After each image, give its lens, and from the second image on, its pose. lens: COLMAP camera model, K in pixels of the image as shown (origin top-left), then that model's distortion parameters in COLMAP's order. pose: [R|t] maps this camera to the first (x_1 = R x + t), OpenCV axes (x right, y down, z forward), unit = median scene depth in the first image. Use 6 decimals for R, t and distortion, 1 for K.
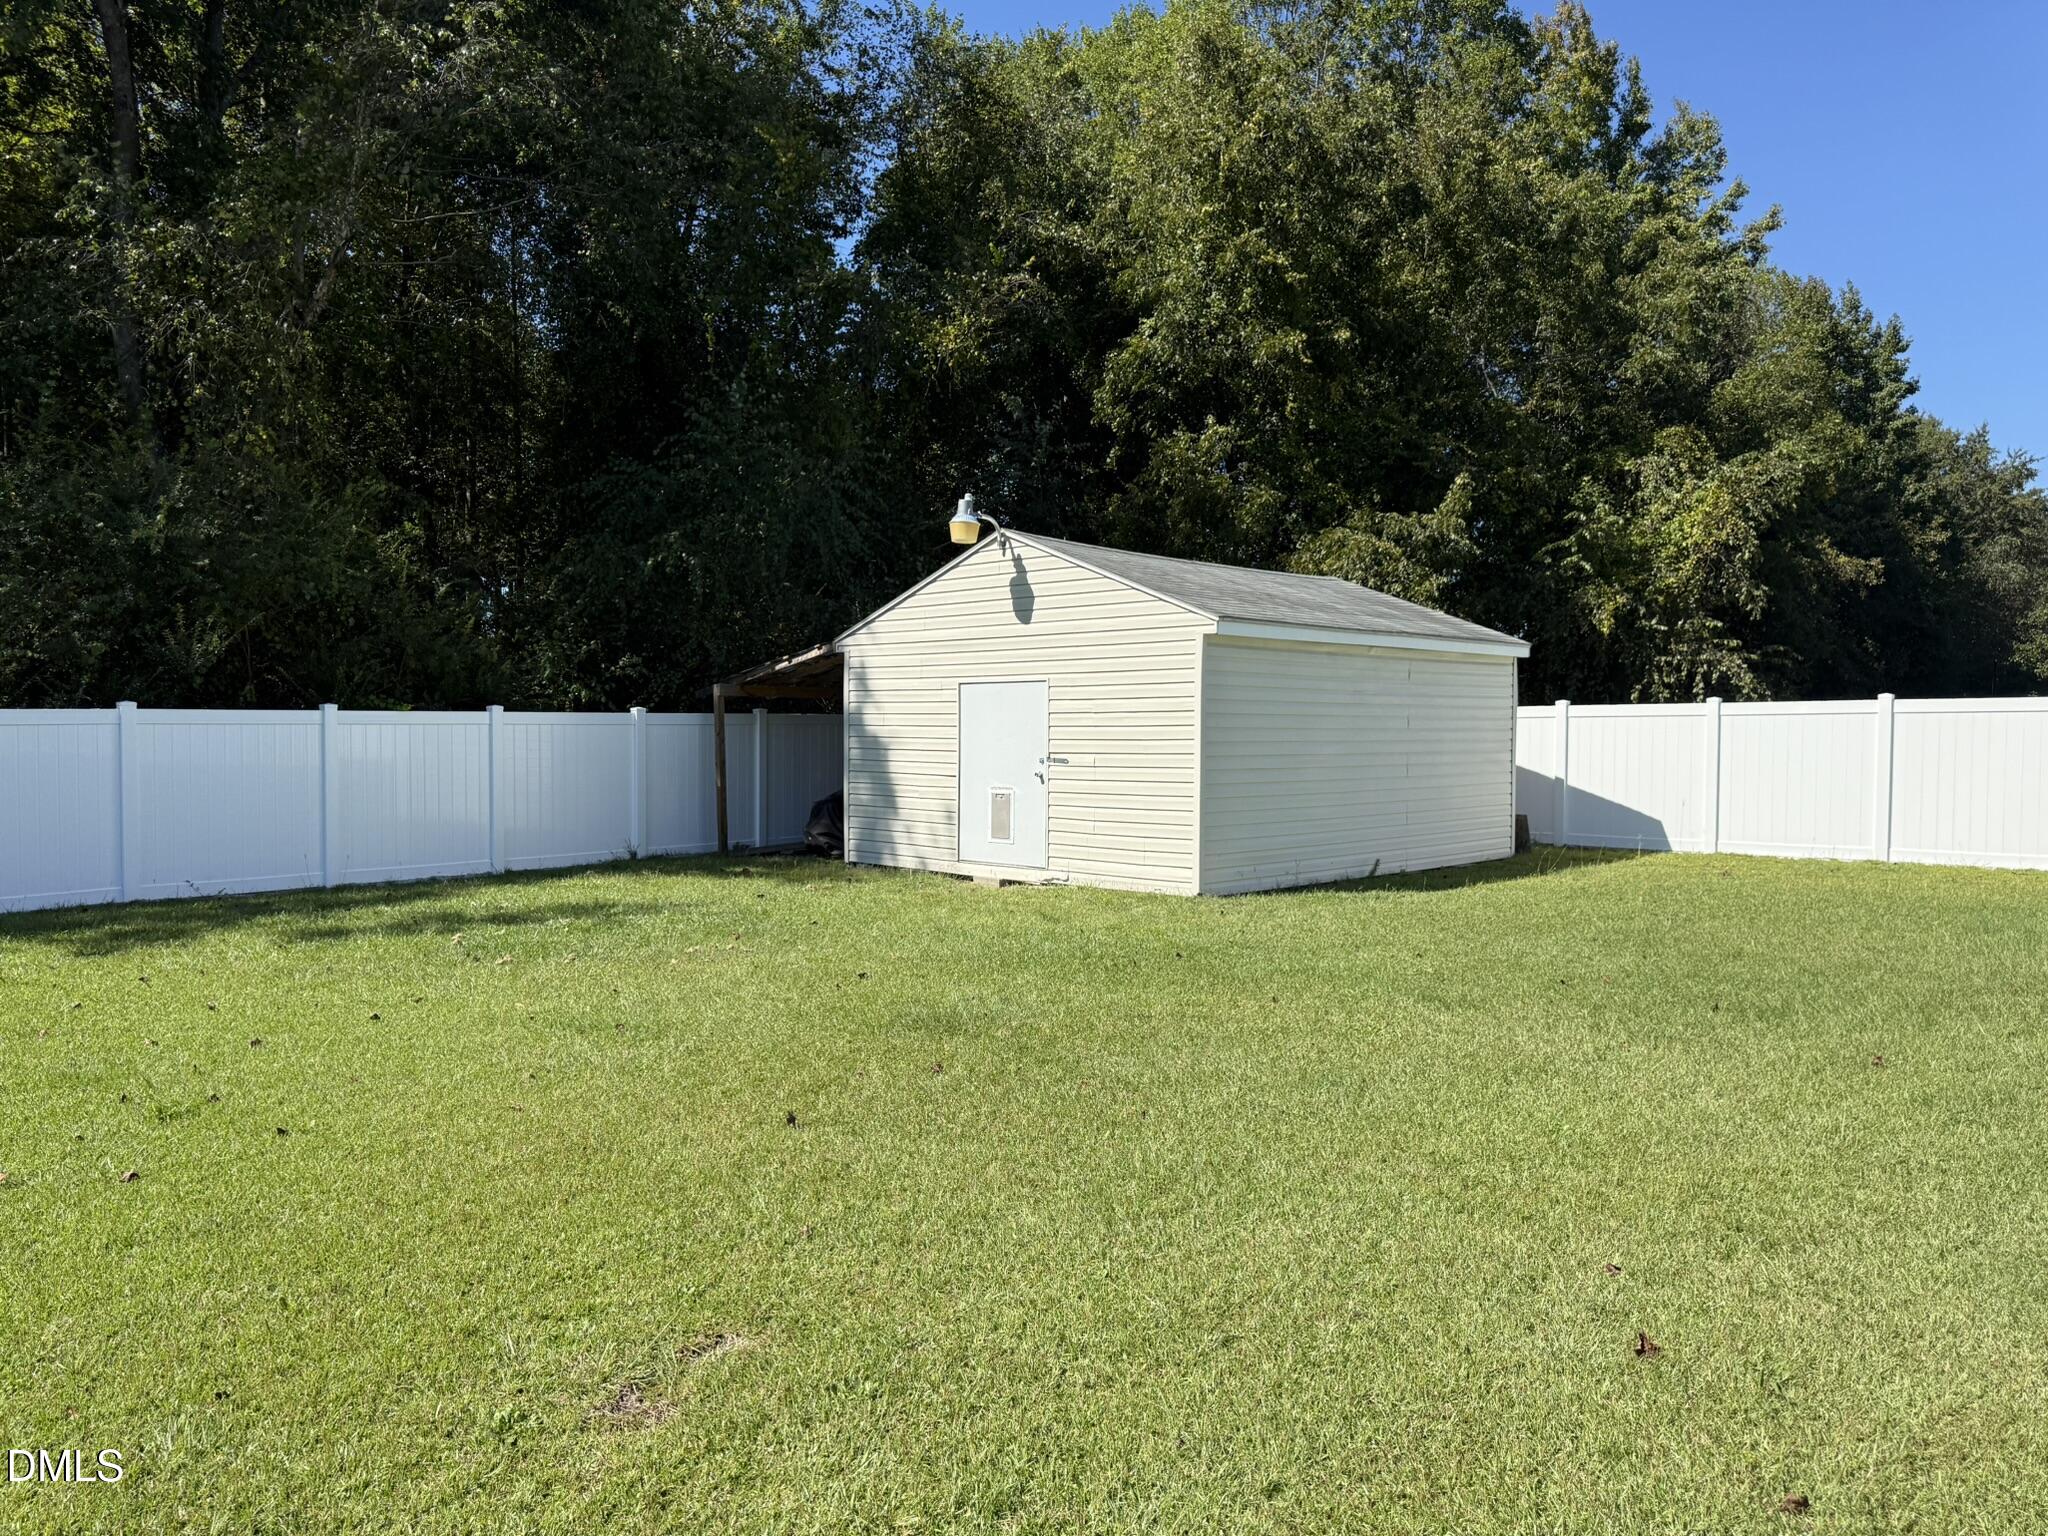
lens RADIAL K [[1477.7, 0, 1024.0], [0, 1477.7, 768.0], [0, 0, 1]] dist [0.005958, 0.001052]
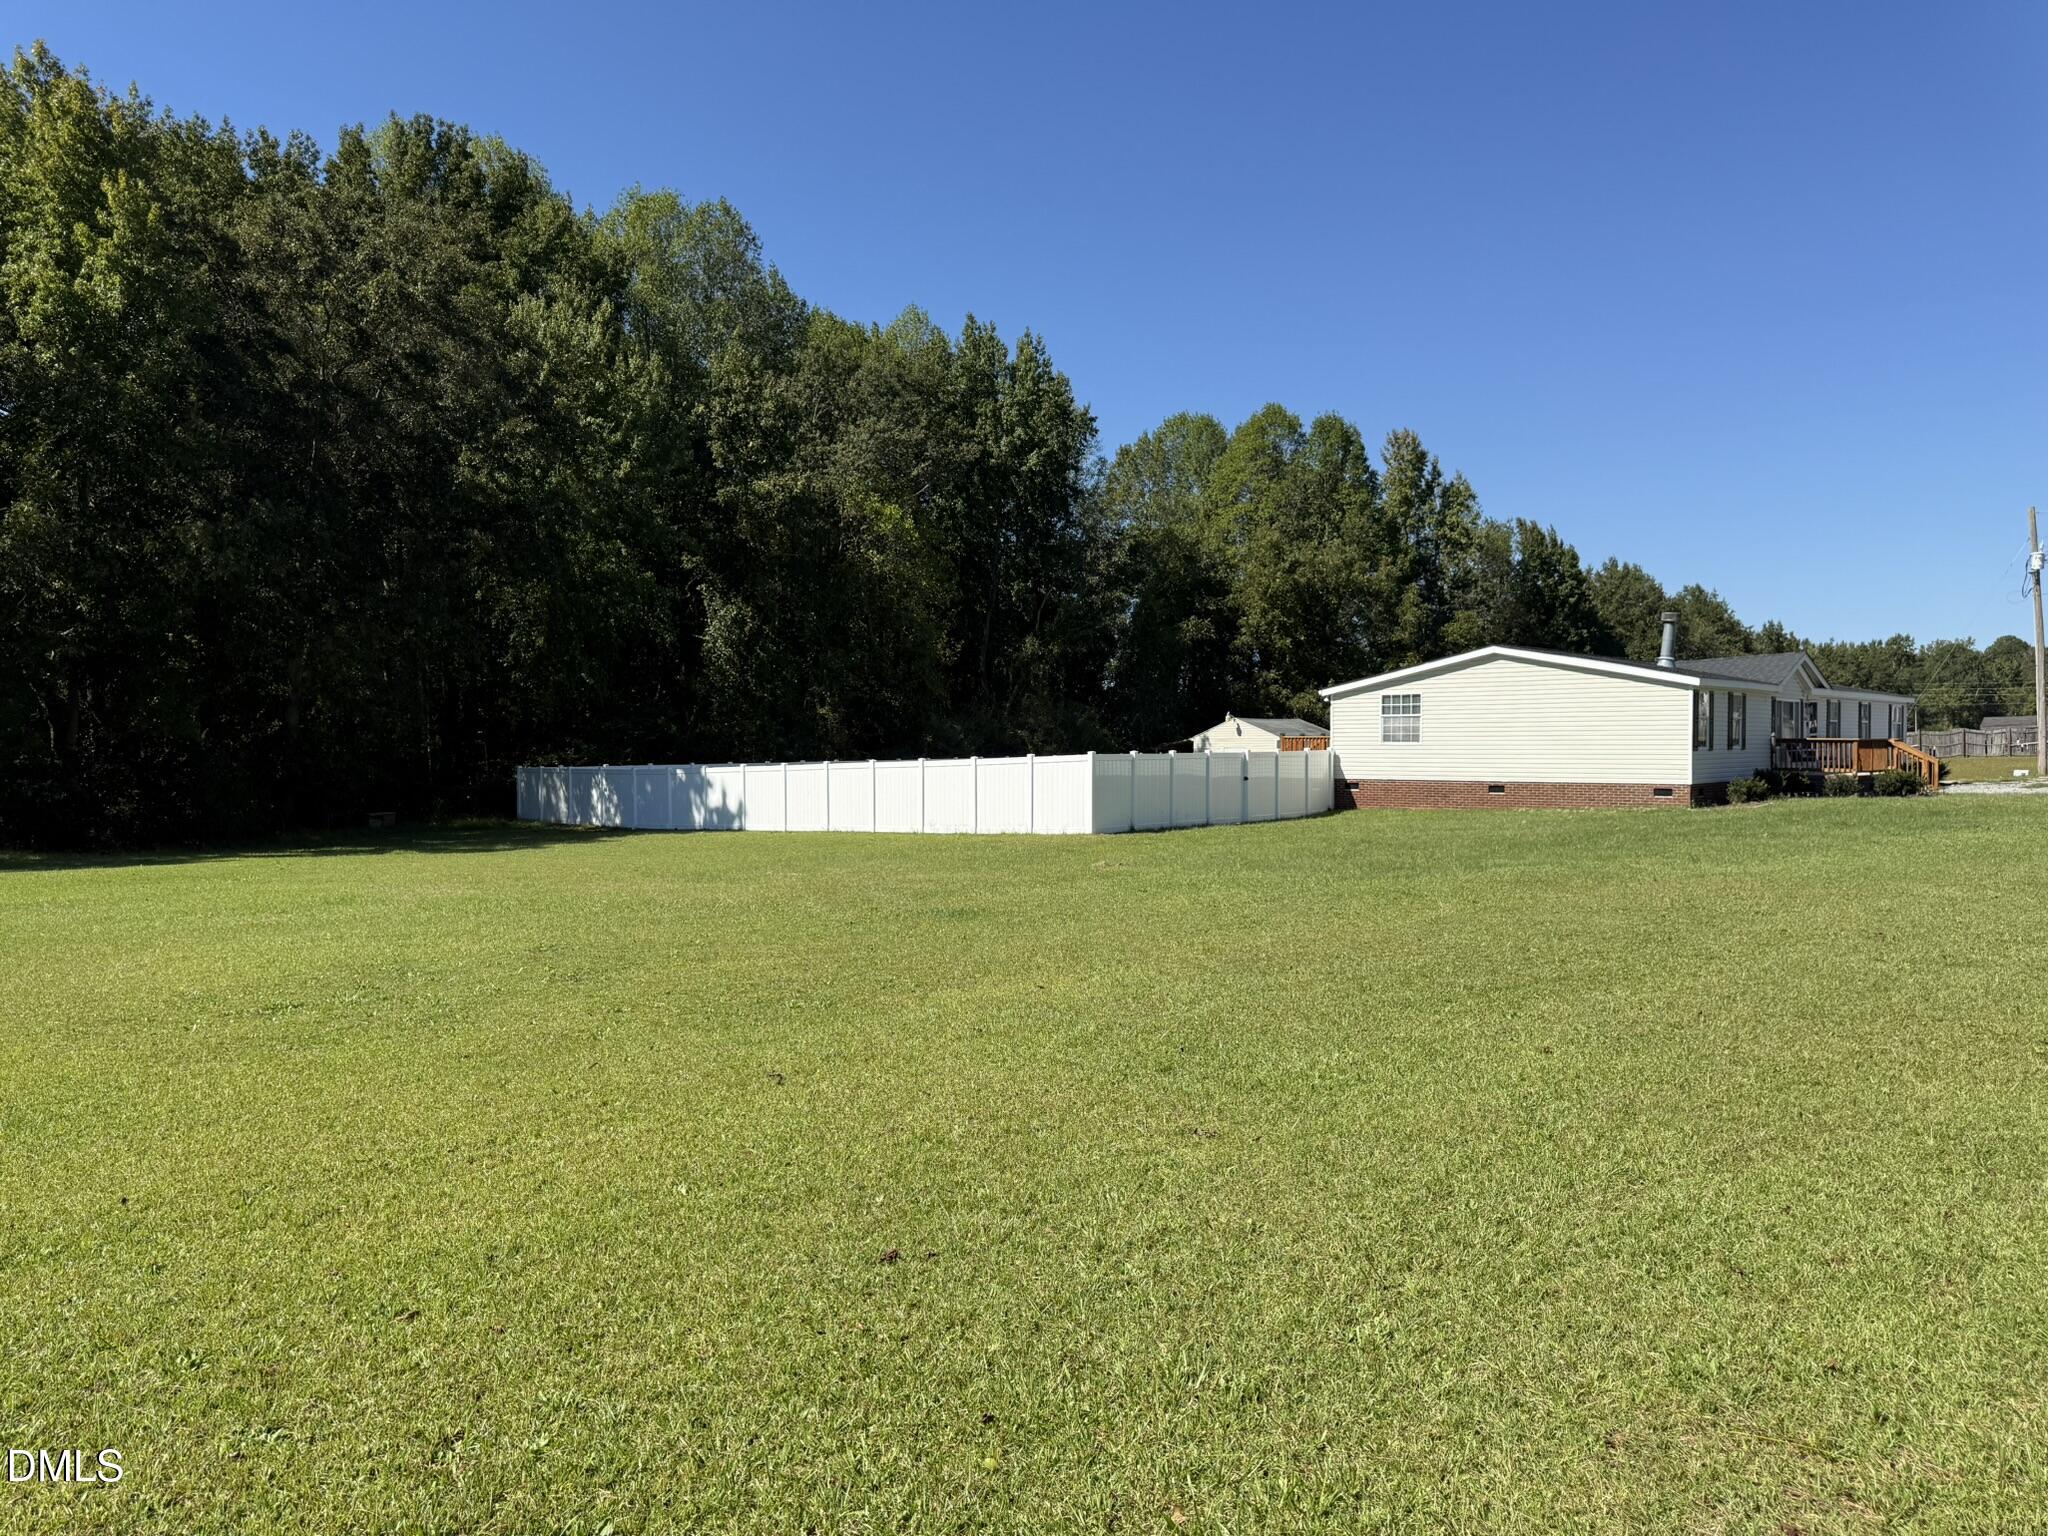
lens RADIAL K [[1477.7, 0, 1024.0], [0, 1477.7, 768.0], [0, 0, 1]] dist [0.005958, 0.001052]
pose [[0.999860, -0.003964, 0.016242, -0.490546], [0.004058, 0.999975, -0.005756, 0.022096], [-0.016218, 0.005821, 0.999852, -2.425690]]
